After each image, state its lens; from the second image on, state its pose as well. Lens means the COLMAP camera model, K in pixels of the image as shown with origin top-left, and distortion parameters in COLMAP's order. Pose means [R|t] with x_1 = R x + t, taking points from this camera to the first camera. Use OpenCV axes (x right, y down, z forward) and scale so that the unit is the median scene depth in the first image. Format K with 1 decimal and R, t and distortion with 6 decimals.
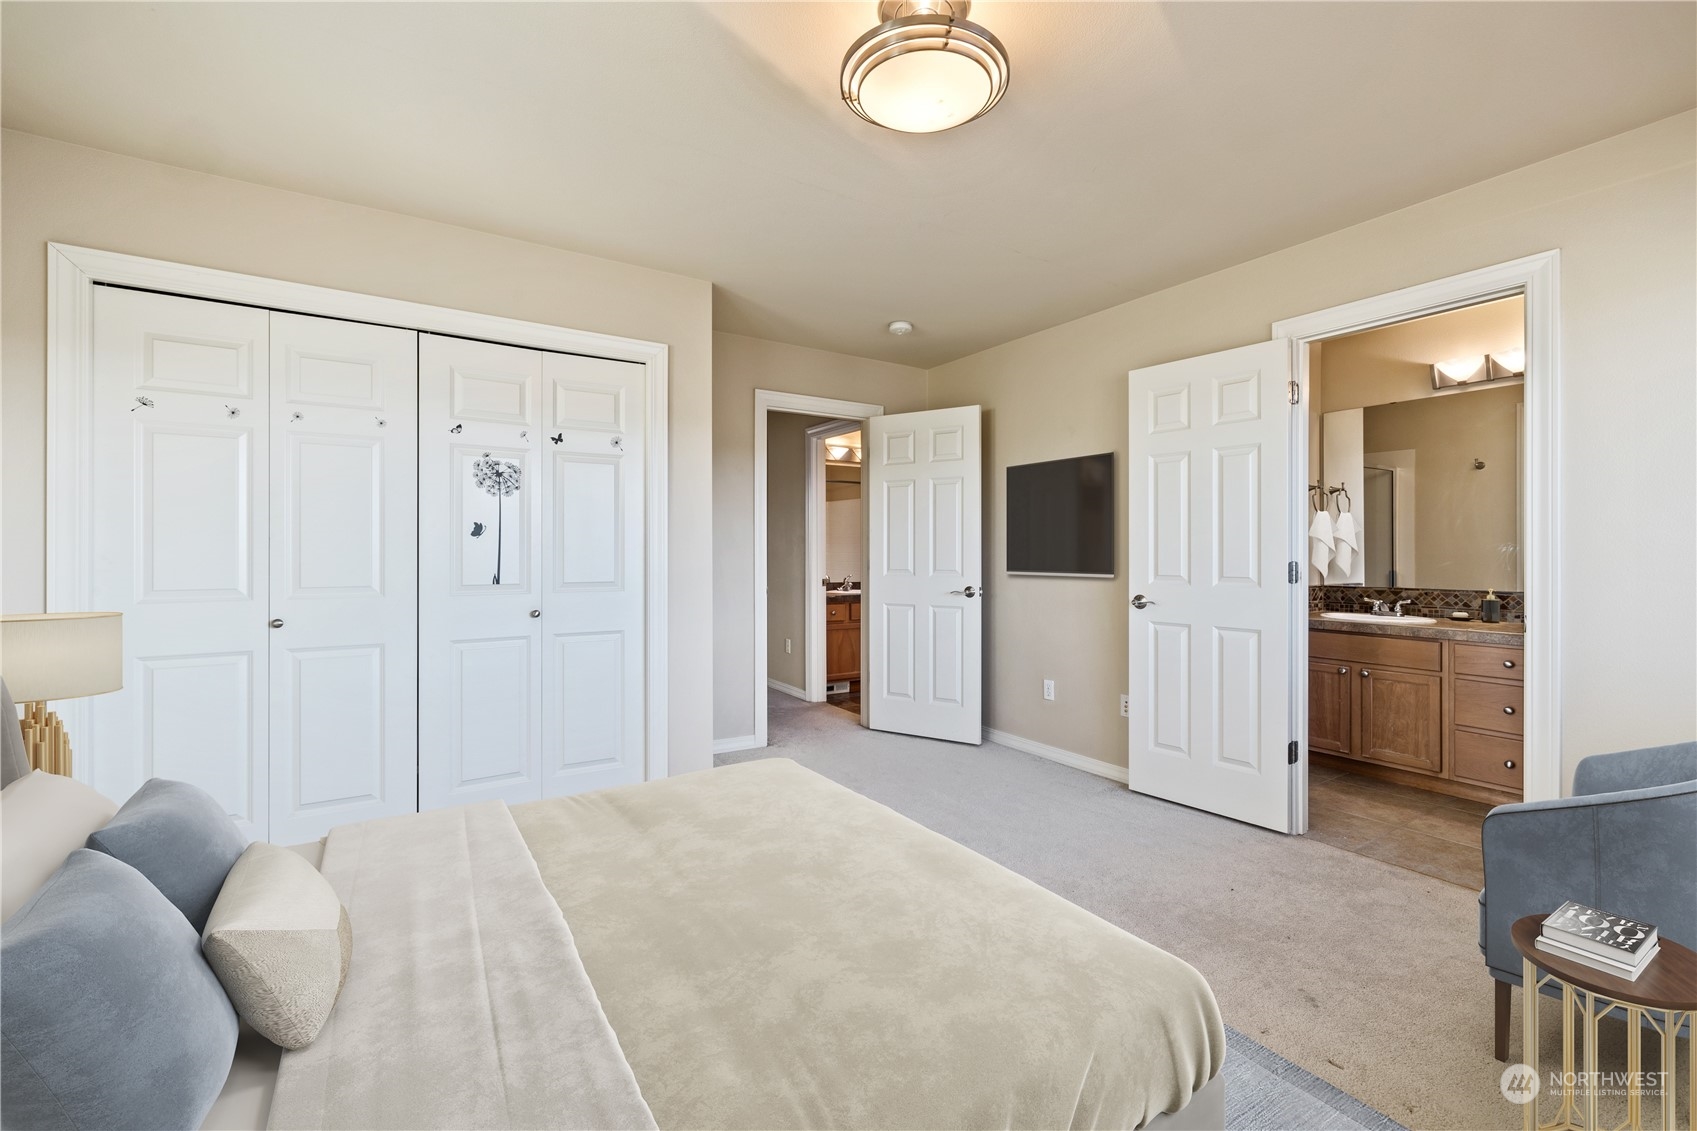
lens RADIAL K [[730.9, 0, 858.3], [0, 730.9, 552.9], [0, 0, 1]] dist [-0.000065, -0.000413]
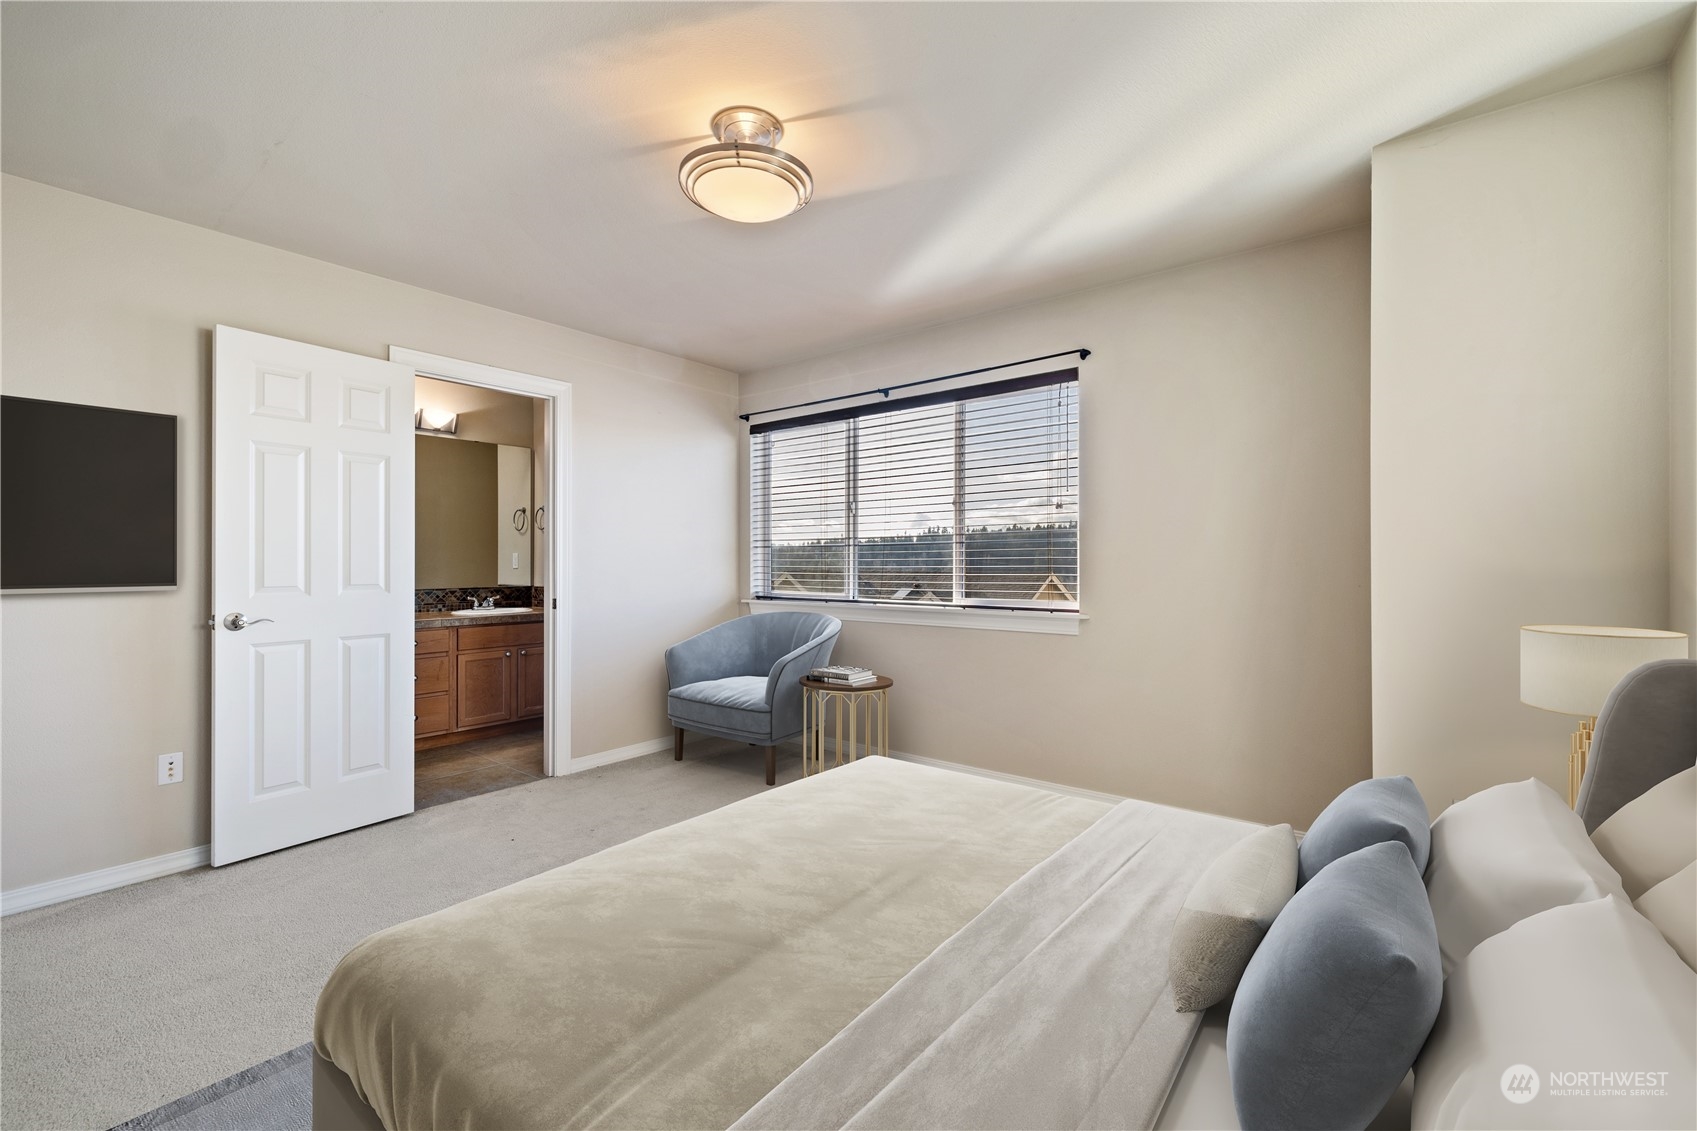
lens RADIAL K [[730.9, 0, 848.8], [0, 730.9, 575.3], [0, 0, 1]] dist [-0.000065, -0.000413]
pose [[-0.321771, -0.022521, 0.946550, -0.691960], [-0.013401, 0.999725, 0.019231, -0.009615], [-0.946723, -0.006497, -0.321985, 0.745860]]
